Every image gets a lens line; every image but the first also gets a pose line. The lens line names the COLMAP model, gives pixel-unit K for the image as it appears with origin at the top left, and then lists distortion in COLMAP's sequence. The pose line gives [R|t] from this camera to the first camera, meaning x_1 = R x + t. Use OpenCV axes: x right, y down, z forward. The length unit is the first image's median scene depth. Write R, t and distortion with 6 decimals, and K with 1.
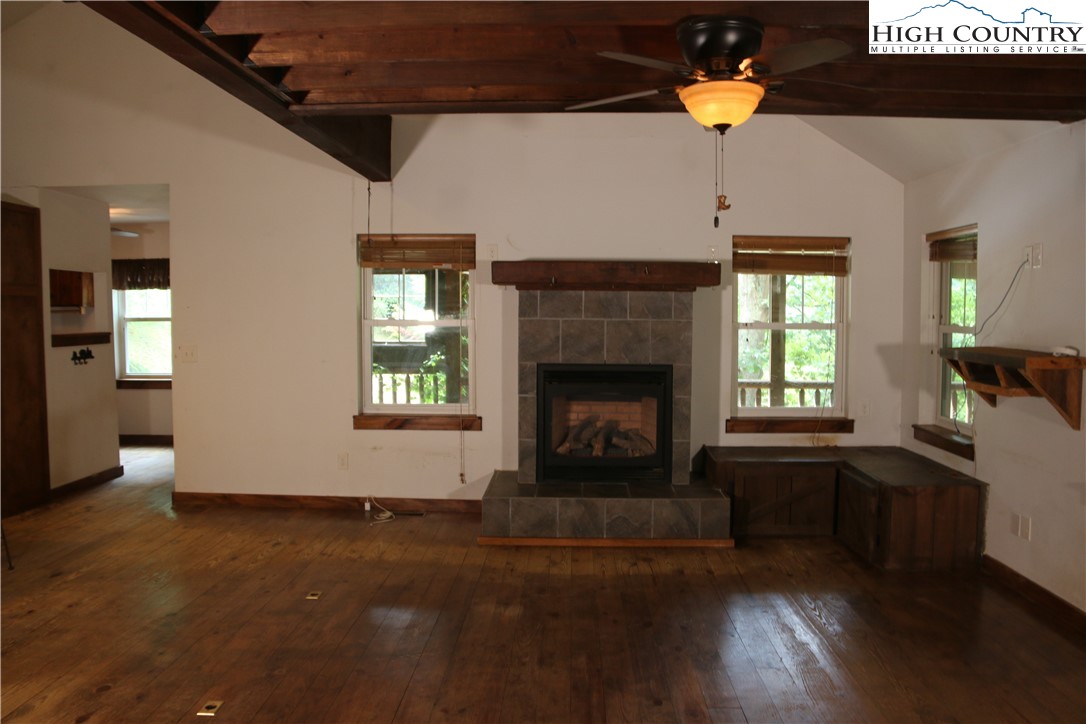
lens RADIAL K [[898.7, 0, 553.0], [0, 898.7, 370.9], [0, 0, 1]] dist [-0.192466, 0.162272]
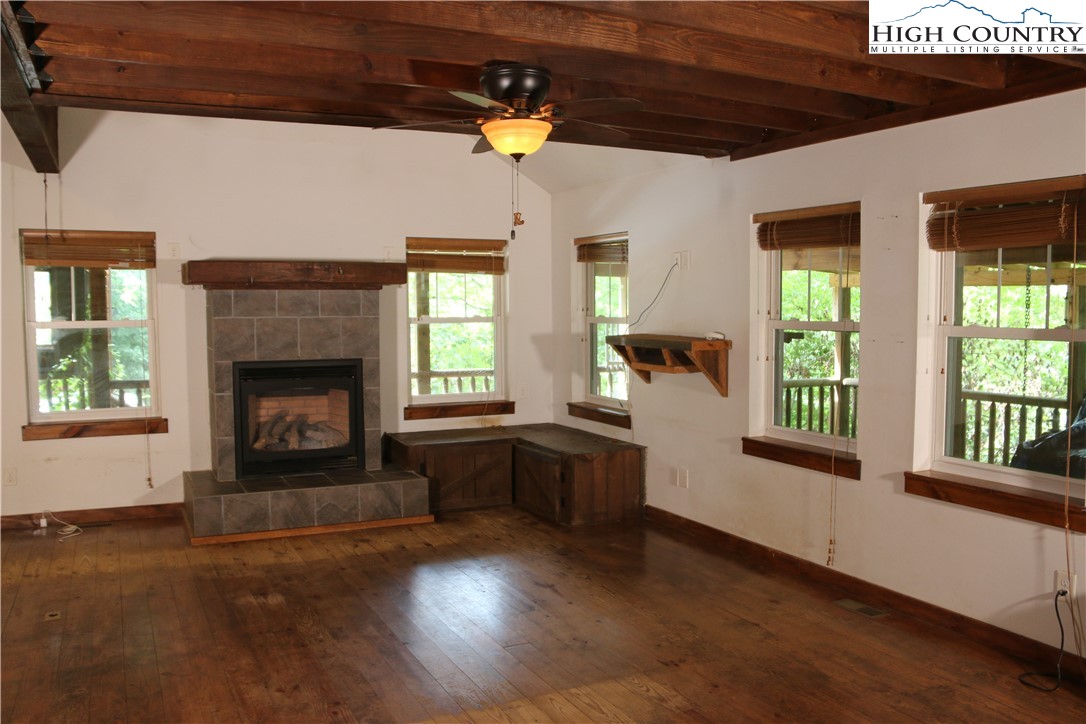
lens RADIAL K [[898.7, 0, 553.0], [0, 898.7, 370.9], [0, 0, 1]] dist [-0.192466, 0.162272]
pose [[0.880765, -0.040335, 0.471832, -0.168245], [0.037040, 0.999181, 0.016275, -0.000941], [-0.472102, 0.003142, 0.881538, -0.042728]]
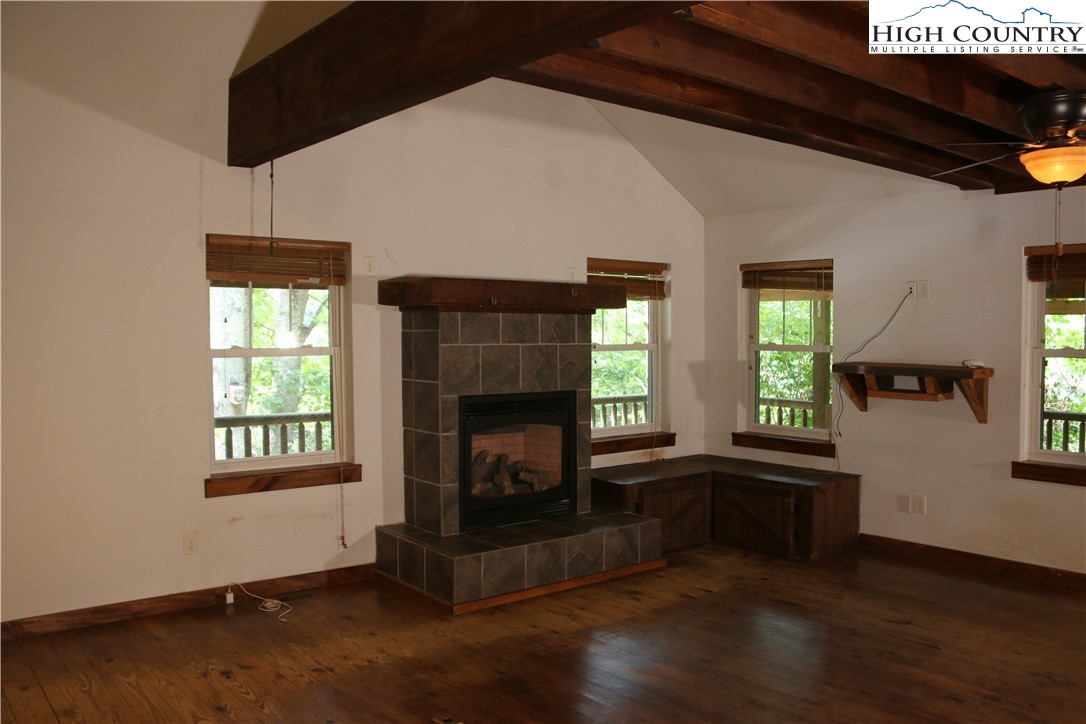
lens RADIAL K [[898.7, 0, 553.0], [0, 898.7, 370.9], [0, 0, 1]] dist [-0.192466, 0.162272]
pose [[0.756709, -0.033785, 0.652879, -0.517795], [0.046423, 0.998920, -0.002113, -0.026918], [-0.652102, 0.031908, 0.757460, 0.283956]]
